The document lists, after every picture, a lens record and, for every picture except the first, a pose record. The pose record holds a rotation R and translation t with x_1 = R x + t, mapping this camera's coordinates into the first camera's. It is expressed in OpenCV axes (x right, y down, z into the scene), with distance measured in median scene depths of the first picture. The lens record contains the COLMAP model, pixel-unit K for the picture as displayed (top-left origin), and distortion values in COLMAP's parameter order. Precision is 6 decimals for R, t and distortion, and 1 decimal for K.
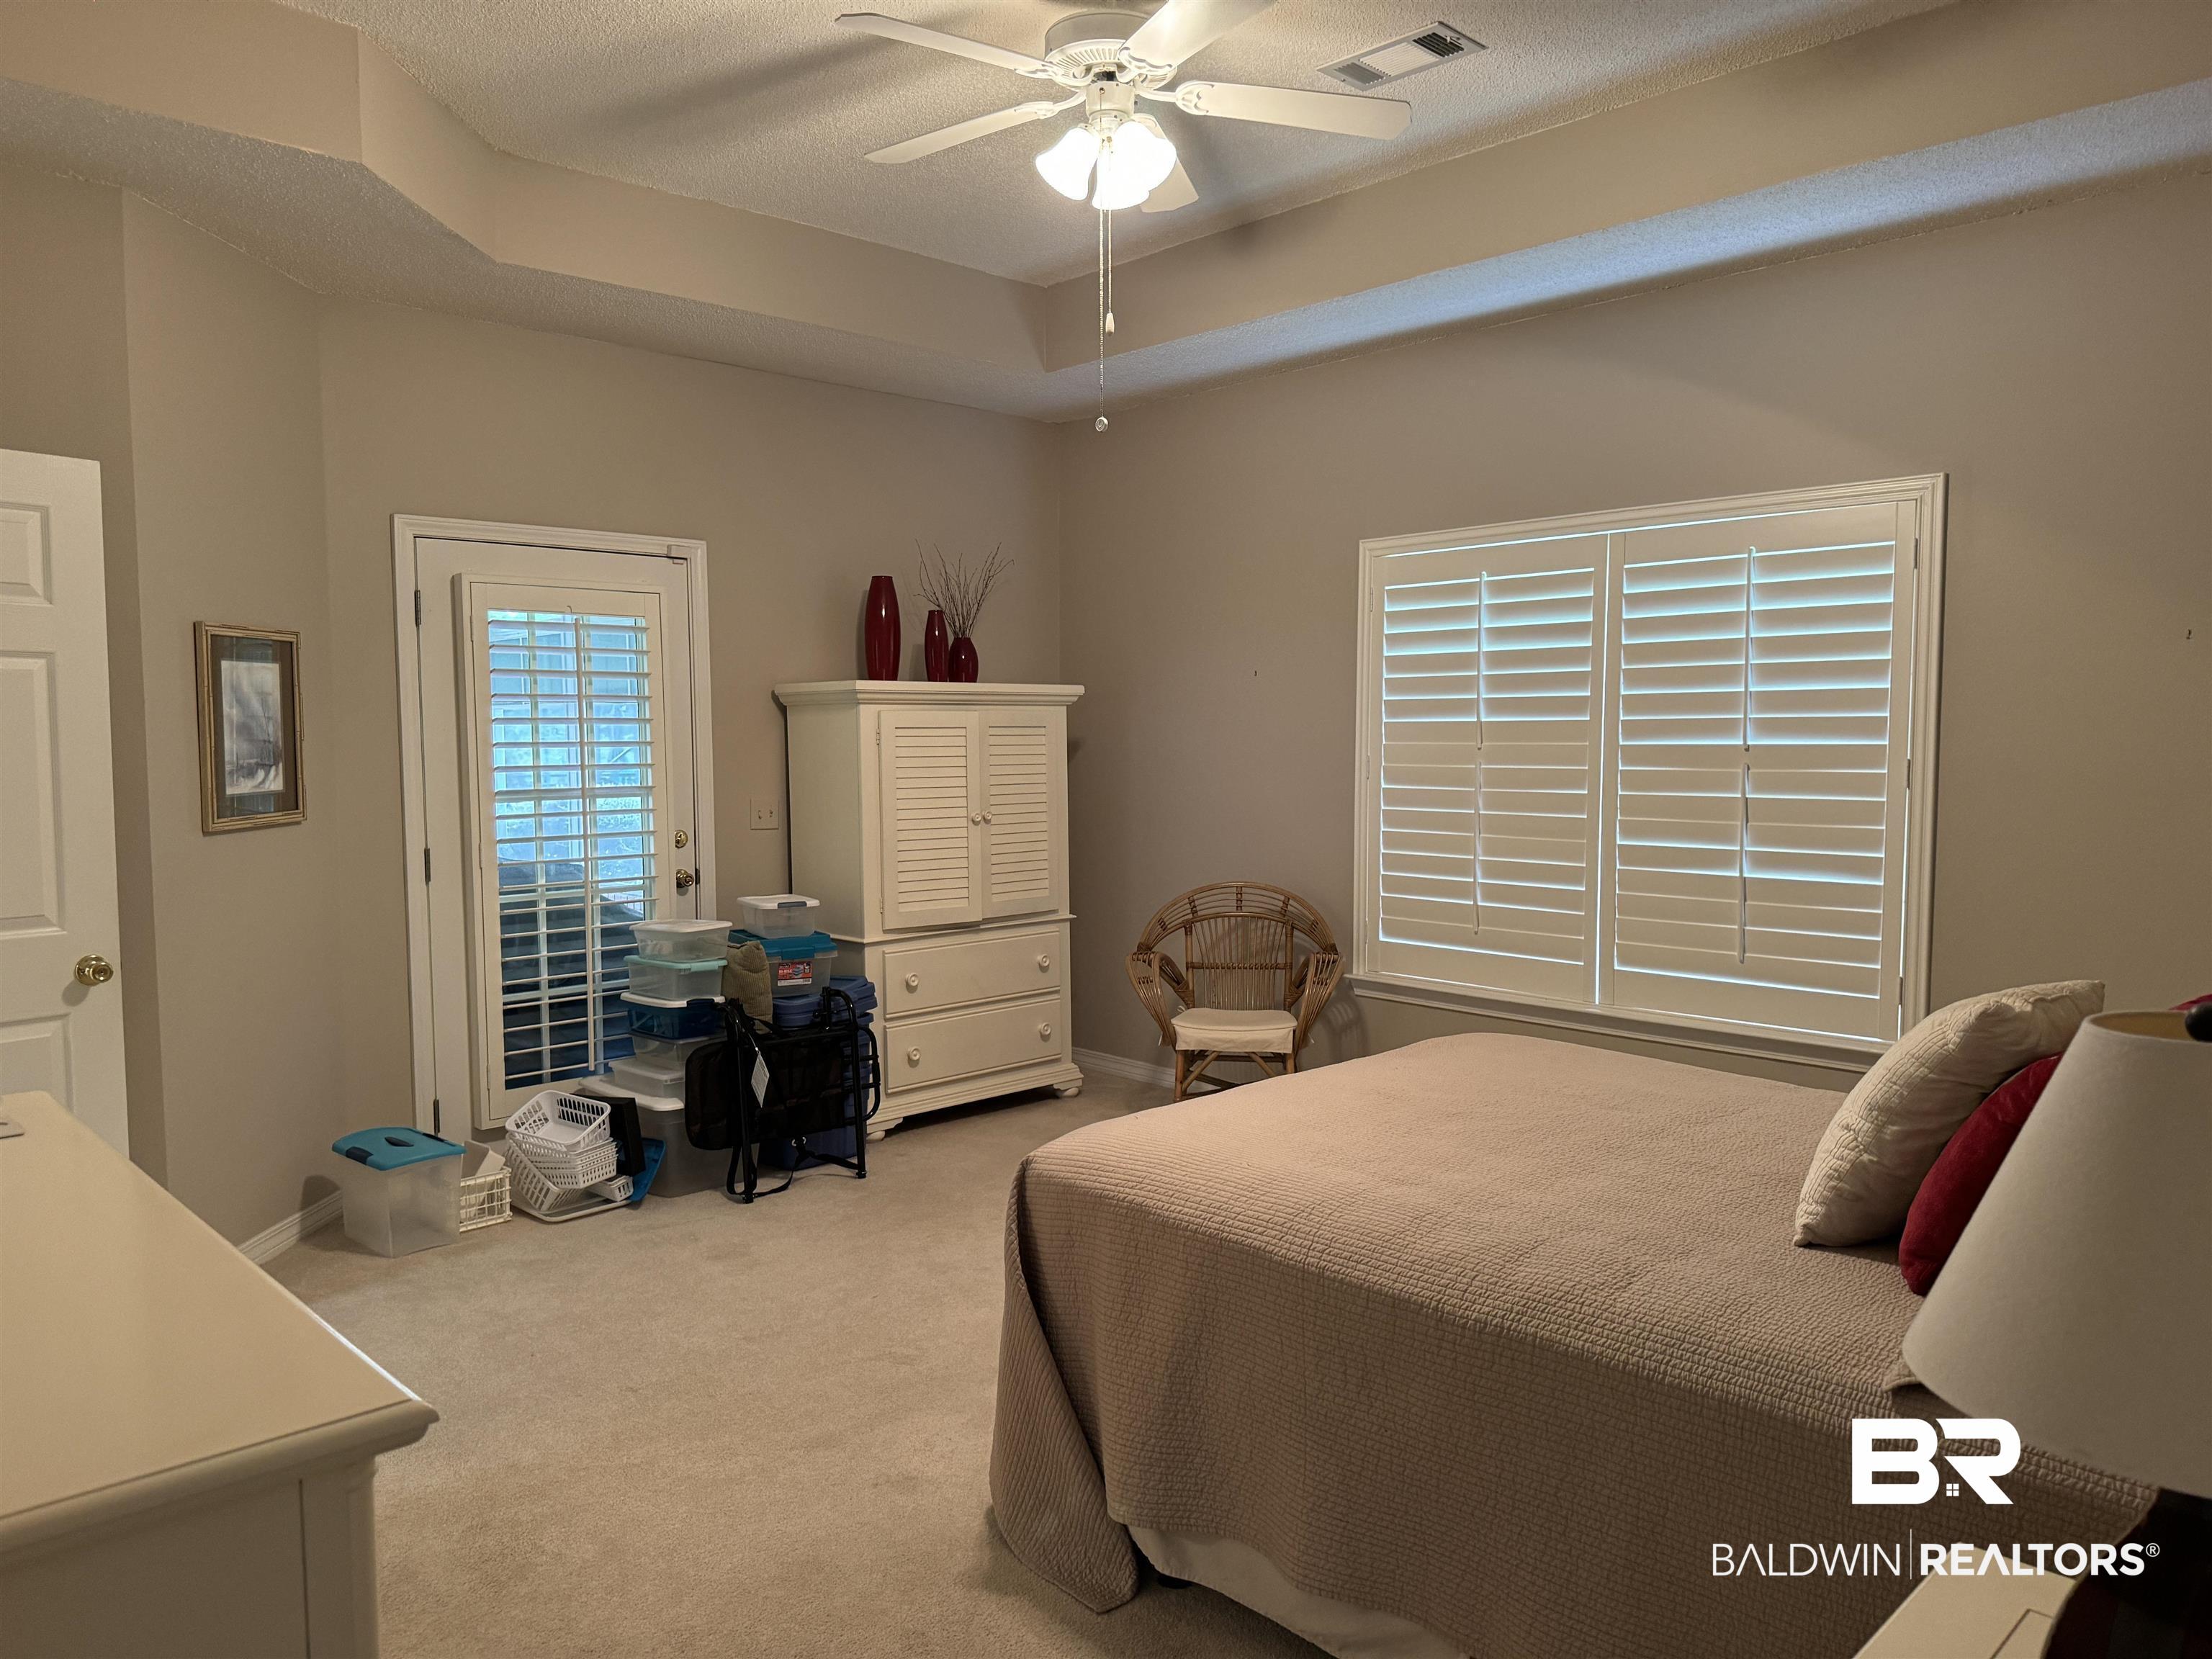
lens RADIAL K [[1553.5, 0, 1106.2], [0, 1553.5, 836.6], [0, 0, 1]] dist [0.093055, -0.110370]
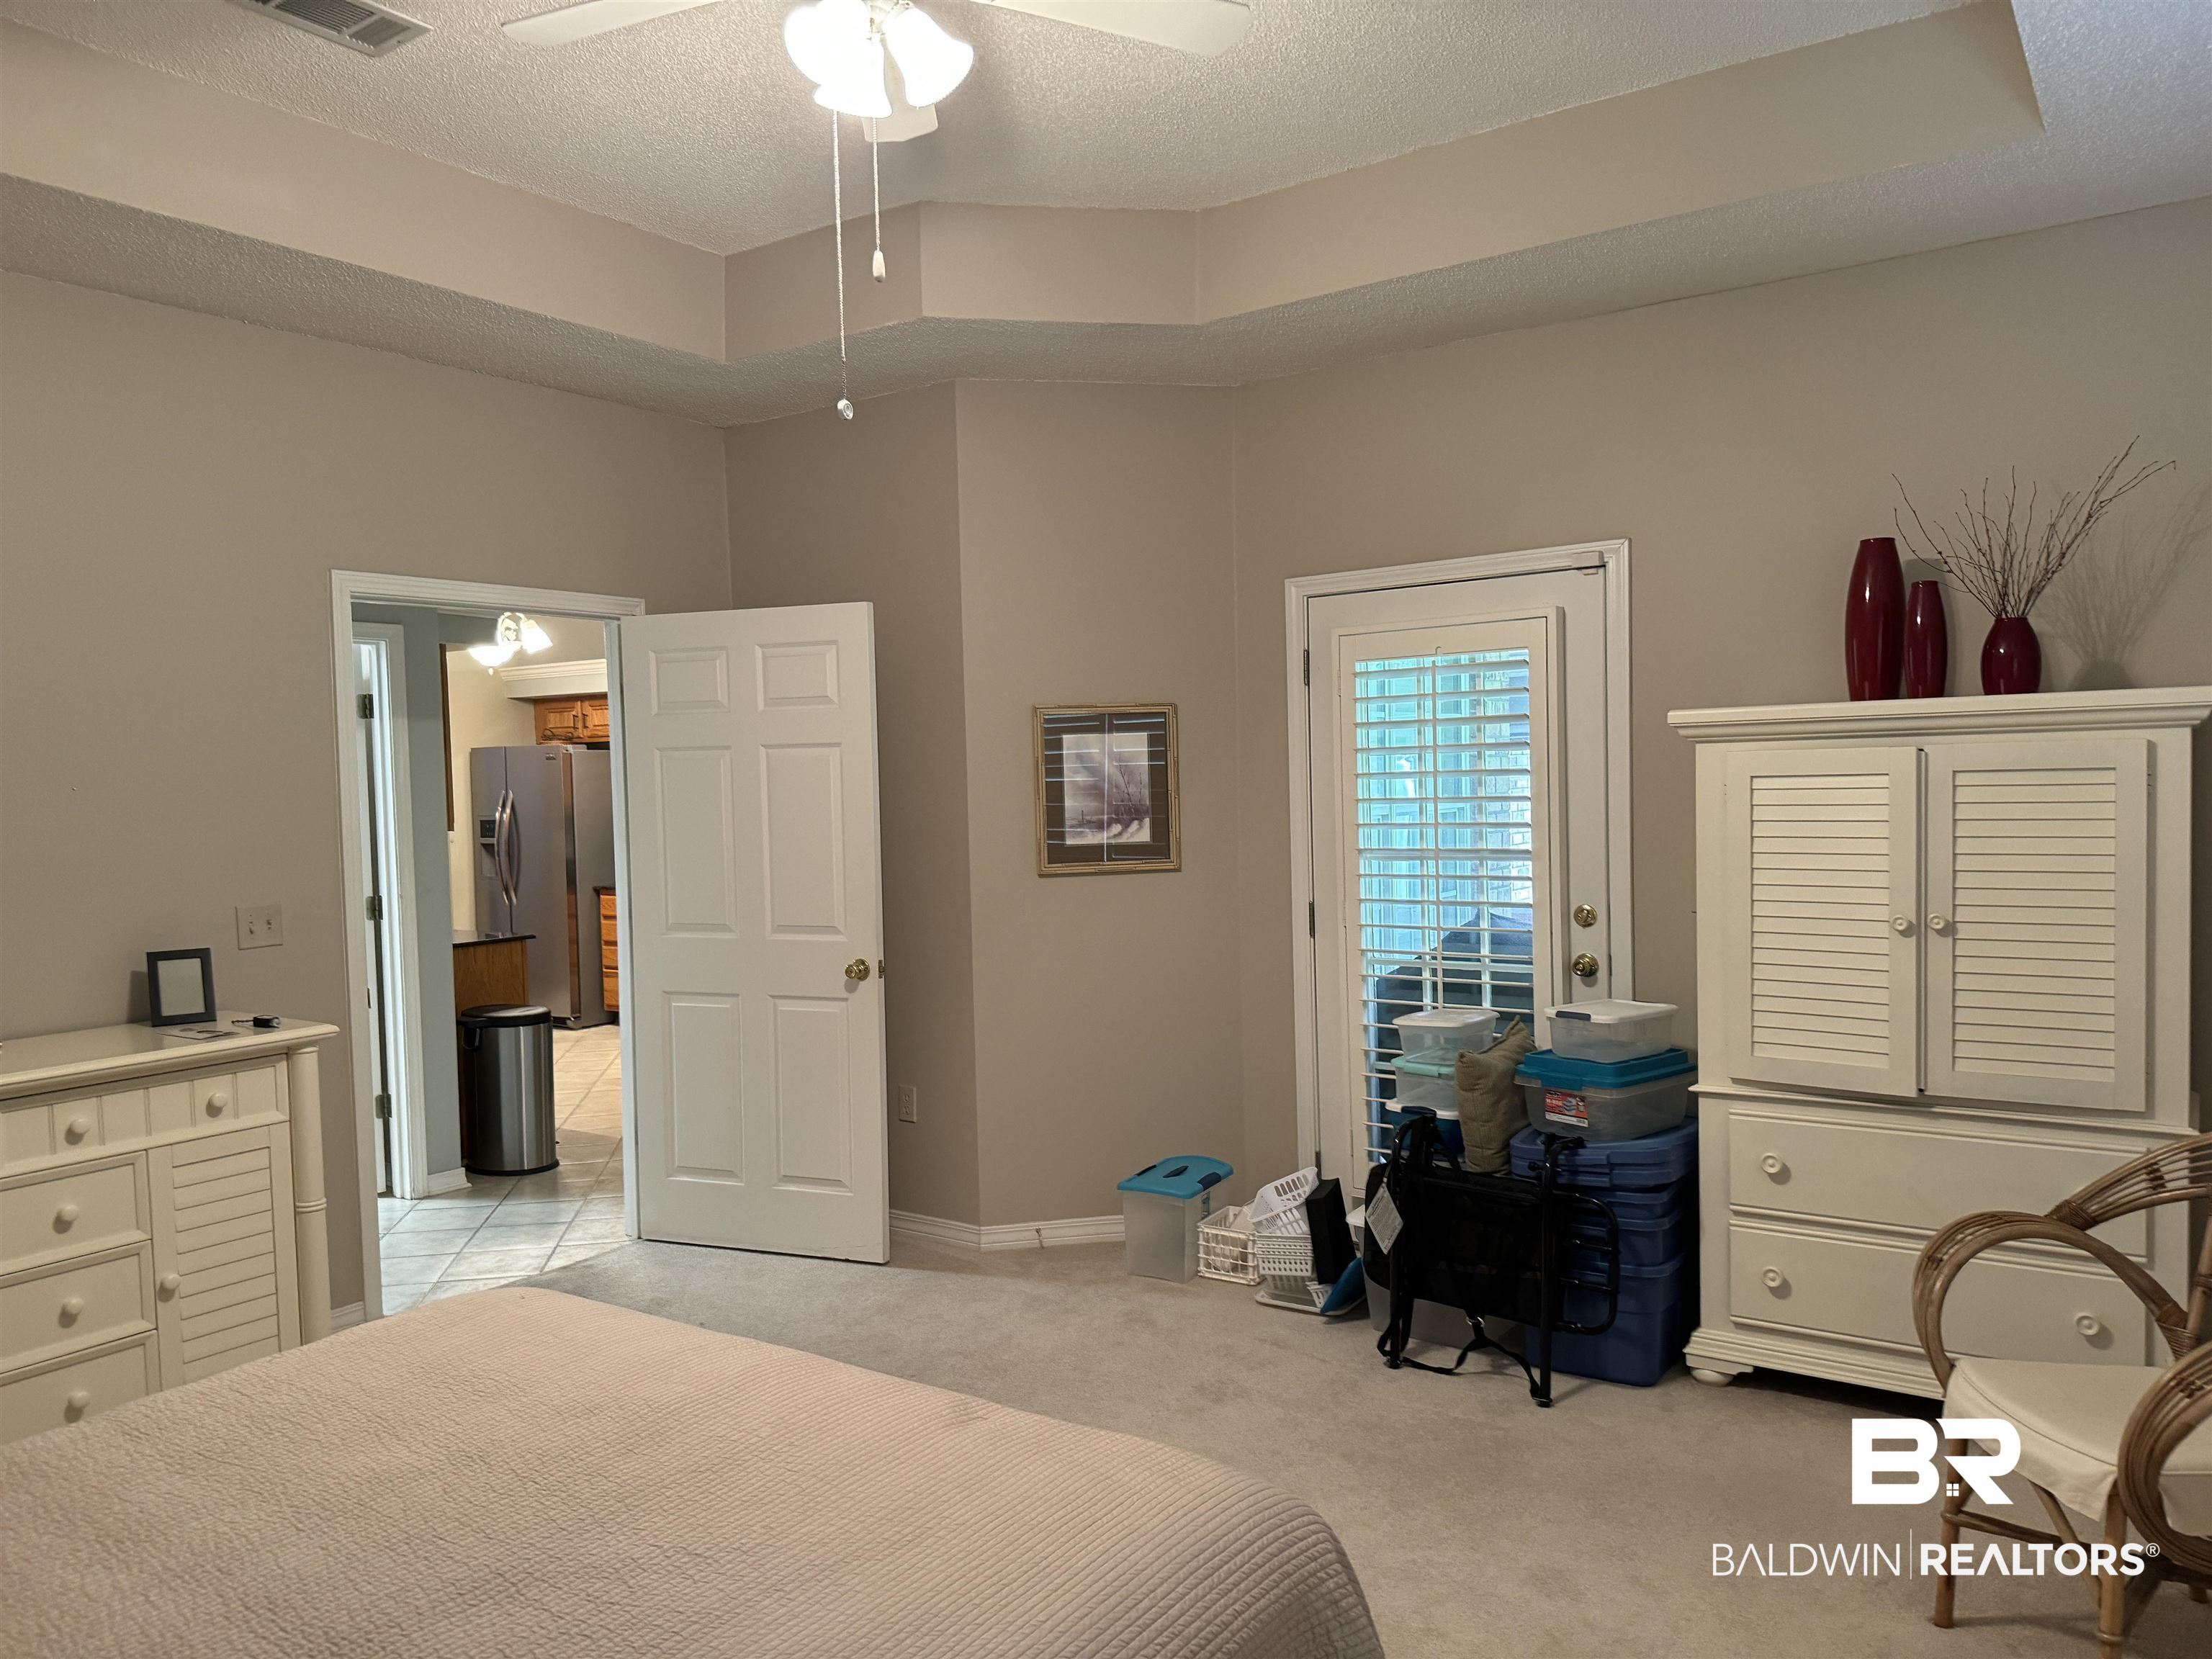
lens RADIAL K [[1553.5, 0, 1106.2], [0, 1553.5, 836.6], [0, 0, 1]] dist [0.093055, -0.110370]
pose [[0.195476, 0.037853, -0.979978, 0.540814], [-0.044100, 0.998583, 0.029775, -0.060625], [0.979717, 0.037397, 0.196868, 0.690466]]
